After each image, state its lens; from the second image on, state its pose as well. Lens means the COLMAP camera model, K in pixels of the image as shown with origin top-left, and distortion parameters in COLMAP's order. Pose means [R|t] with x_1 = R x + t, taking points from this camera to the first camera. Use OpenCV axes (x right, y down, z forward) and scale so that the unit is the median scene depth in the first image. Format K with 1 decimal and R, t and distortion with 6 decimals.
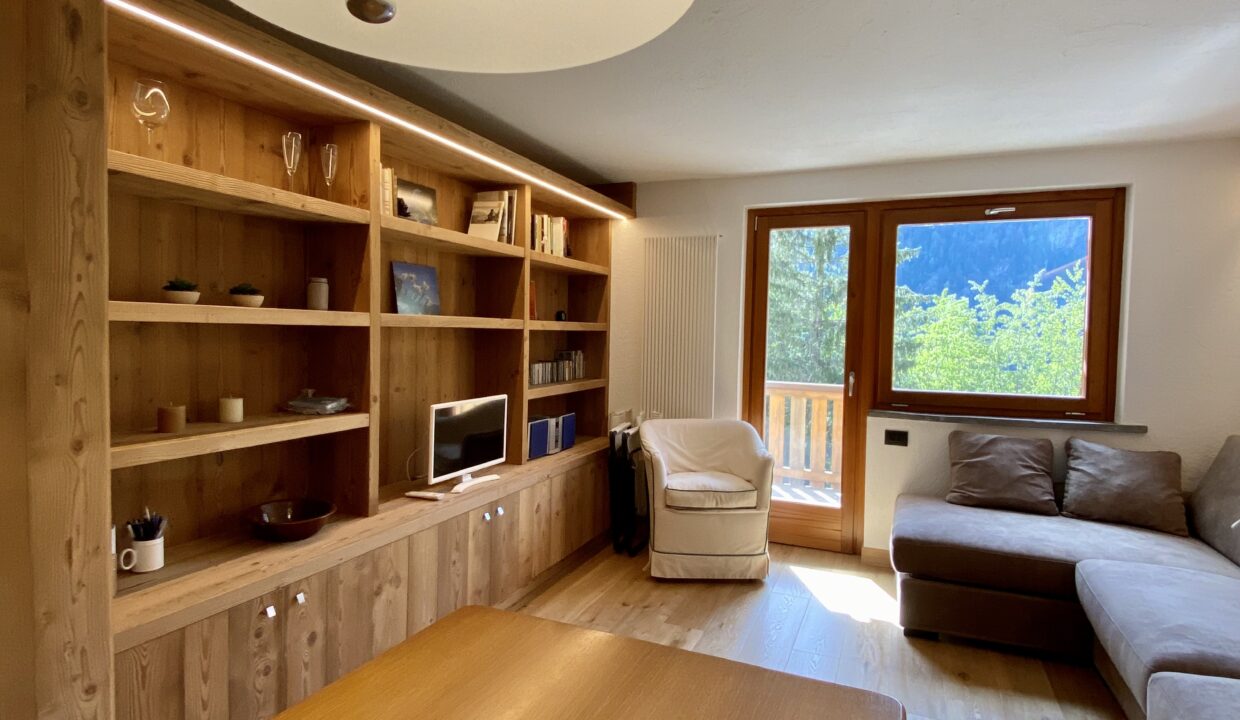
lens RADIAL K [[665.0, 0, 621.6], [0, 665.0, 357.6], [0, 0, 1]] dist [0.076237, -0.082647]
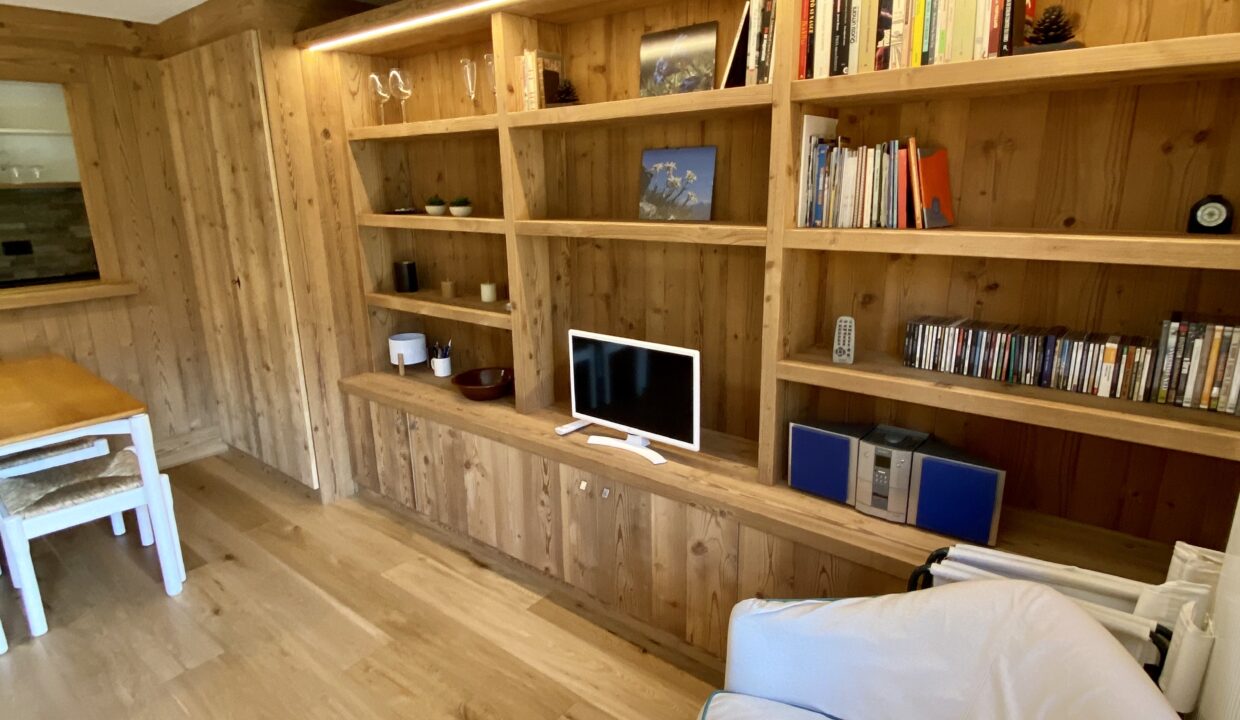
lens RADIAL K [[668.4, 0, 620.0], [0, 668.4, 360.0], [0, 0, 1]] dist [0.031869, -0.031838]
pose [[-0.275054, 0.229091, -0.933736, 0.410837], [-0.030597, 0.968618, 0.246663, -0.084107], [0.960942, 0.096415, -0.259413, 1.047247]]
